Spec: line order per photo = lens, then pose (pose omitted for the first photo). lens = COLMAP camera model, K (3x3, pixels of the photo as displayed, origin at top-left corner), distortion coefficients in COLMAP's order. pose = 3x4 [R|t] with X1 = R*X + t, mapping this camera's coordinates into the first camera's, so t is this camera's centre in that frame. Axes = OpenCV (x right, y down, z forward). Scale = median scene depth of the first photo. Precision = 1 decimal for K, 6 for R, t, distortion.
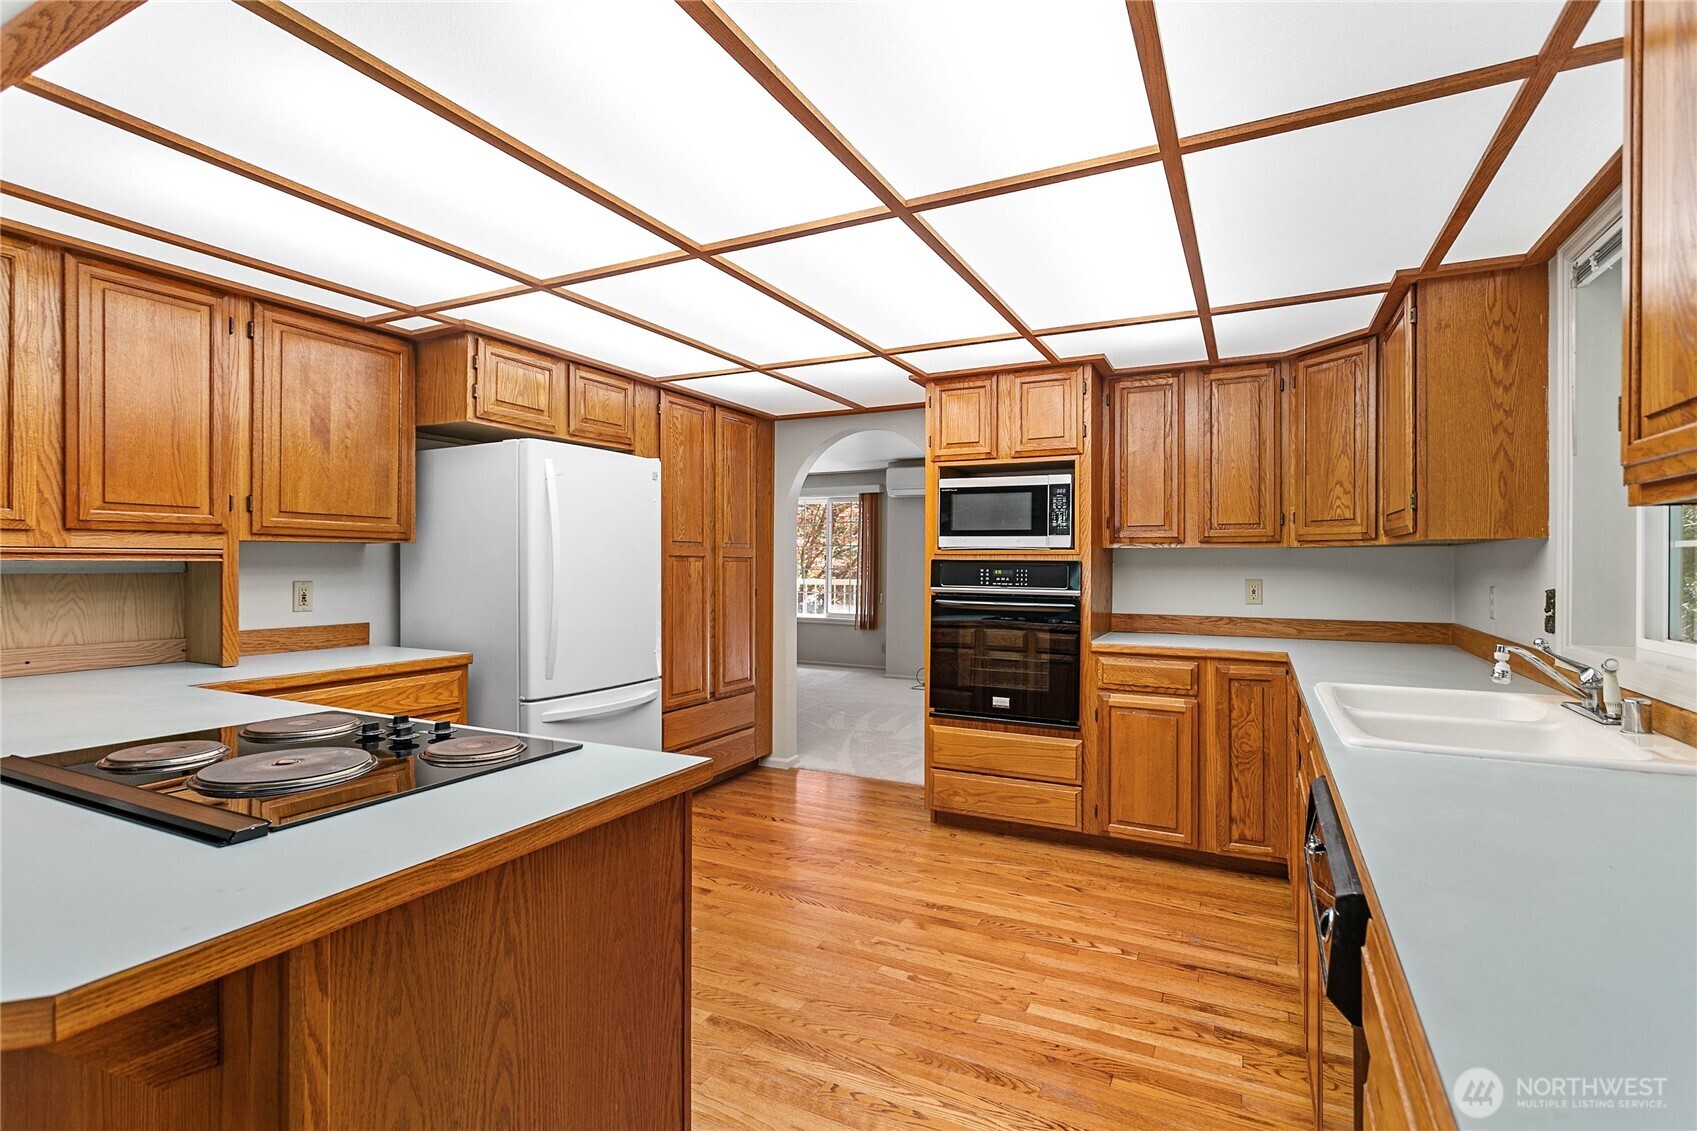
lens RADIAL K [[809.4, 0, 848.5], [0, 809.4, 565.5], [0, 0, 1]] dist [-0.004108, 0.001109]
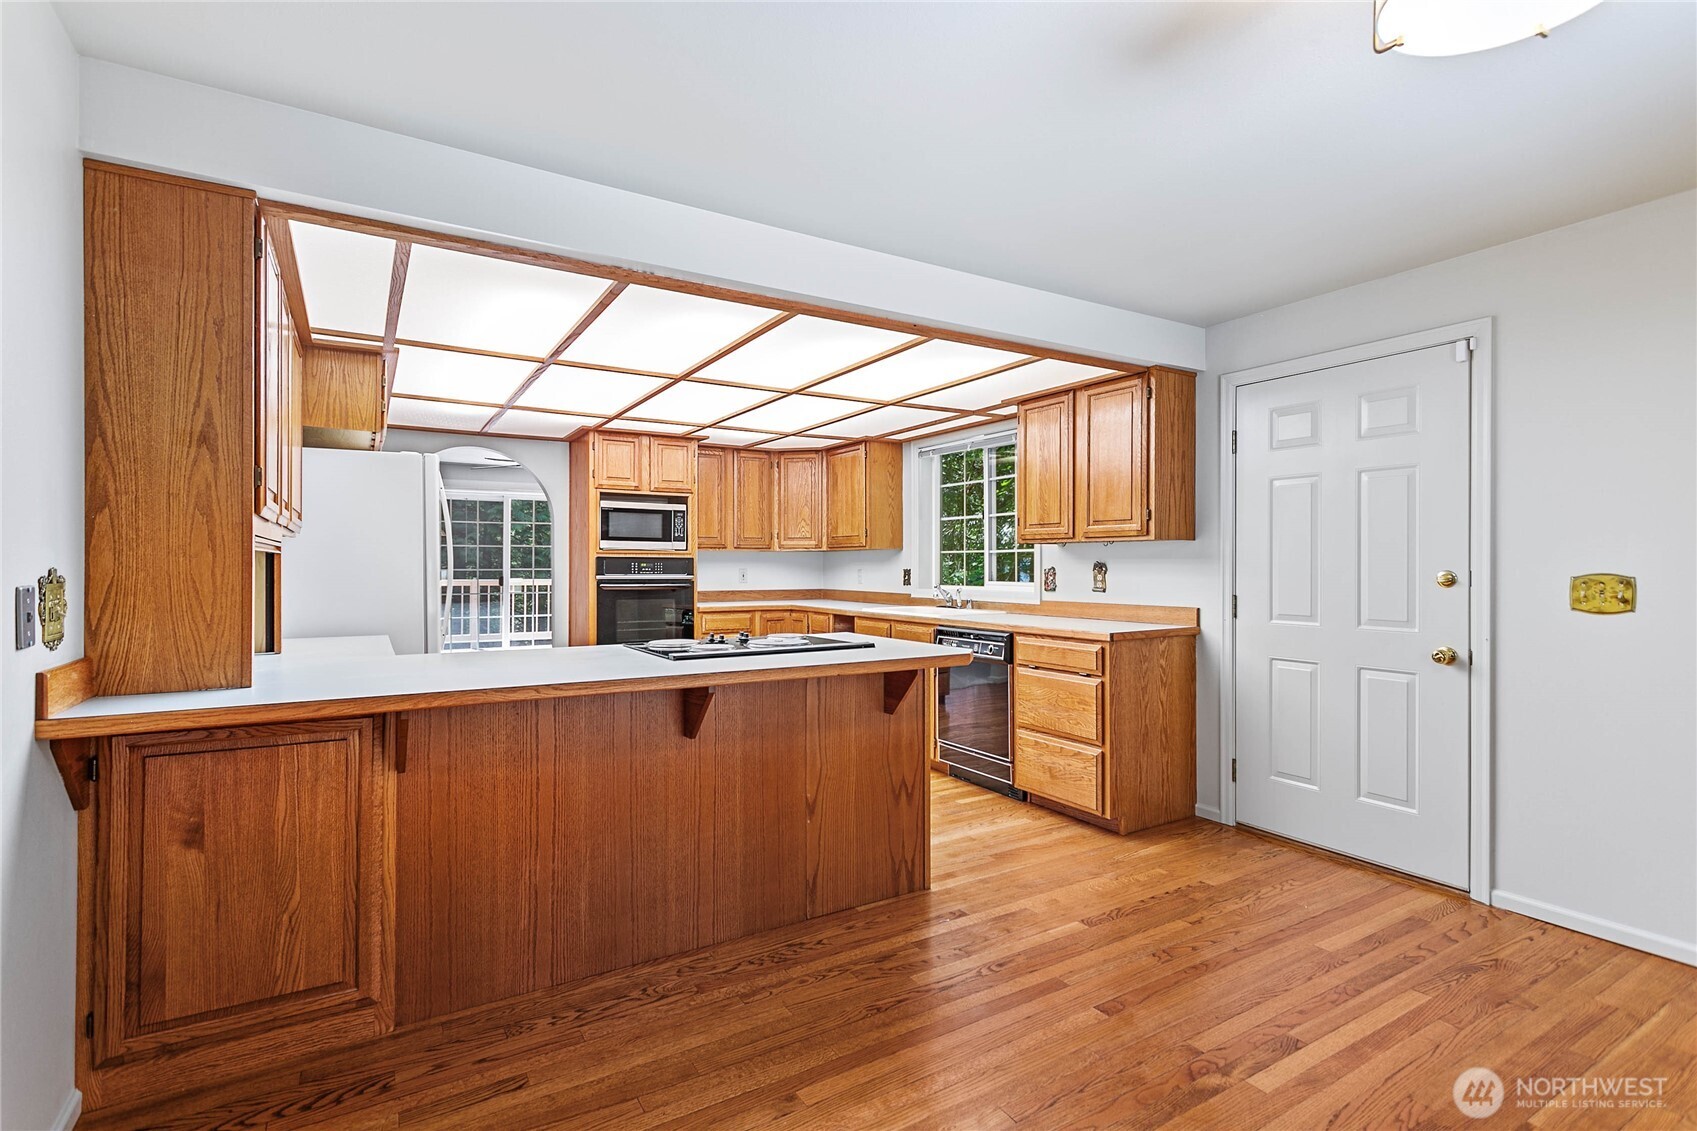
lens RADIAL K [[809.4, 0, 848.5], [0, 809.4, 565.5], [0, 0, 1]] dist [-0.004108, 0.001109]
pose [[0.520015, -0.003798, 0.854148, -0.949958], [0.005183, 0.999986, 0.001291, 0.009567], [-0.854141, 0.003756, 0.520028, -0.130141]]
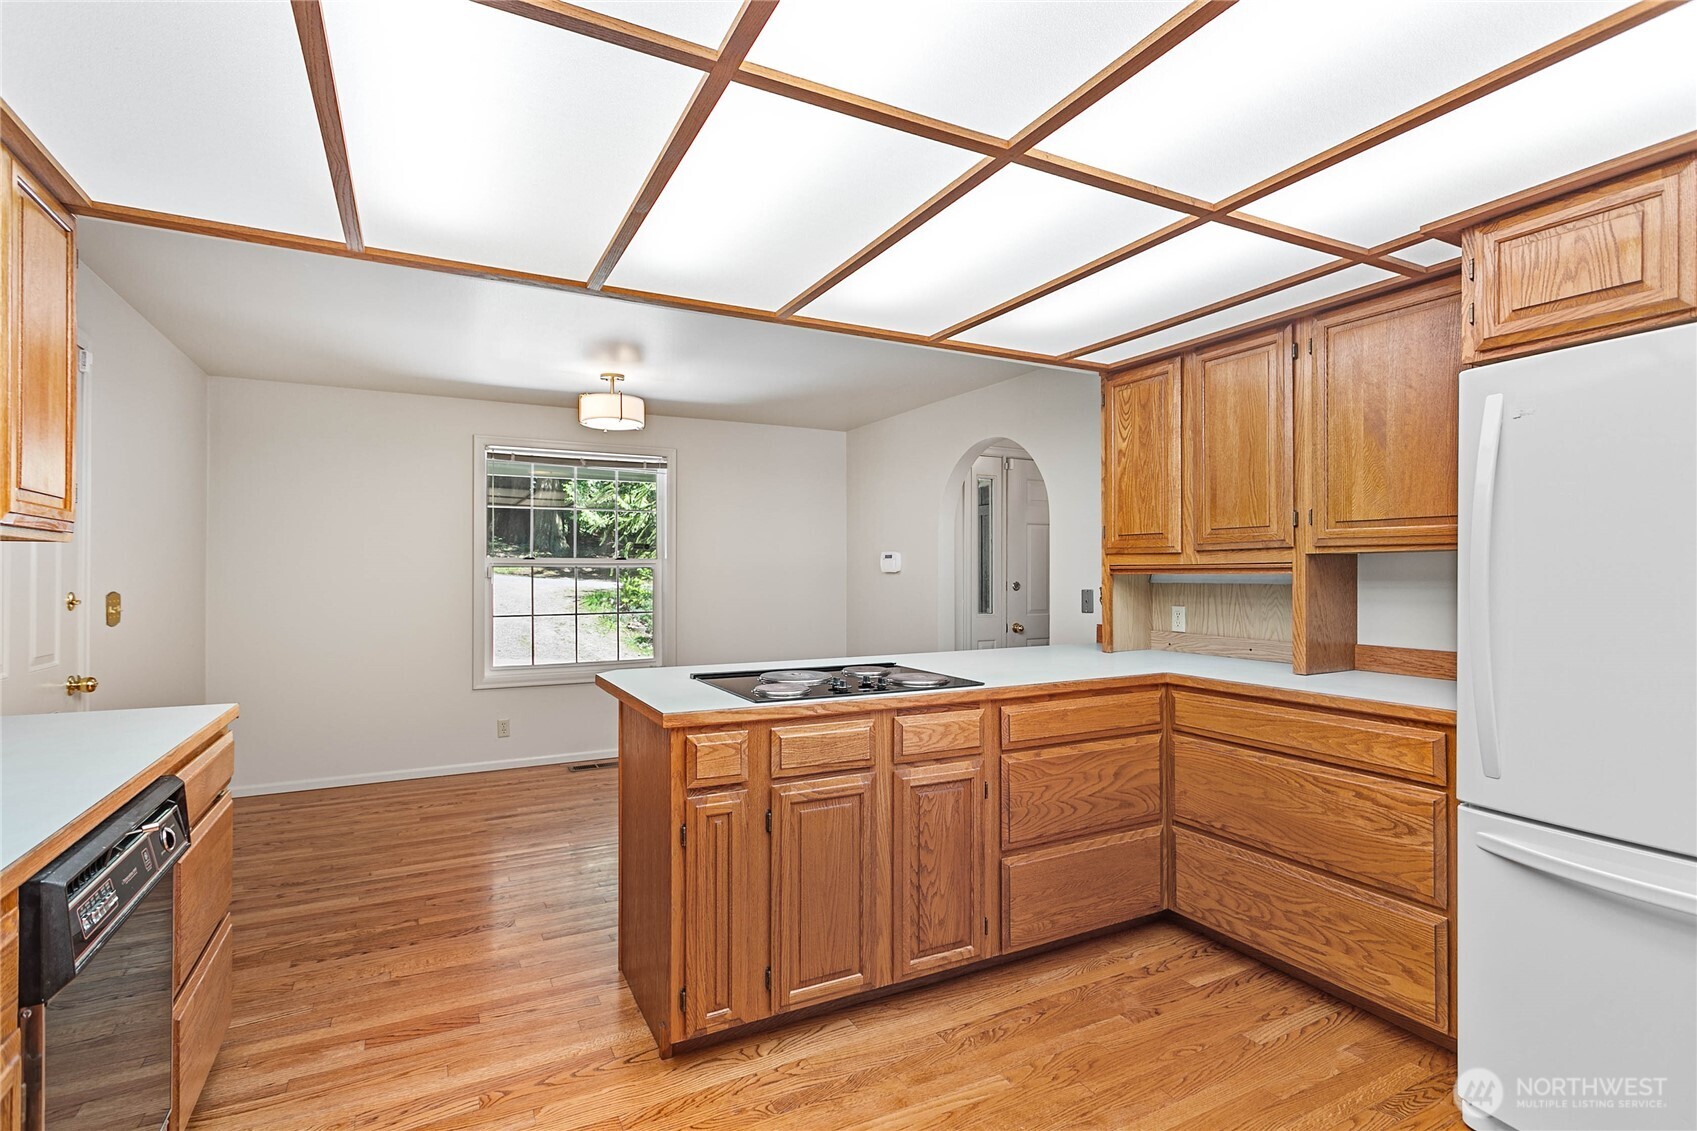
lens RADIAL K [[809.4, 0, 848.5], [0, 809.4, 565.5], [0, 0, 1]] dist [-0.004108, 0.001109]
pose [[-0.576522, -0.010387, -0.817015, 0.321745], [-0.004526, 0.999944, -0.009519, -0.002593], [0.817069, -0.001790, -0.576537, 0.845233]]
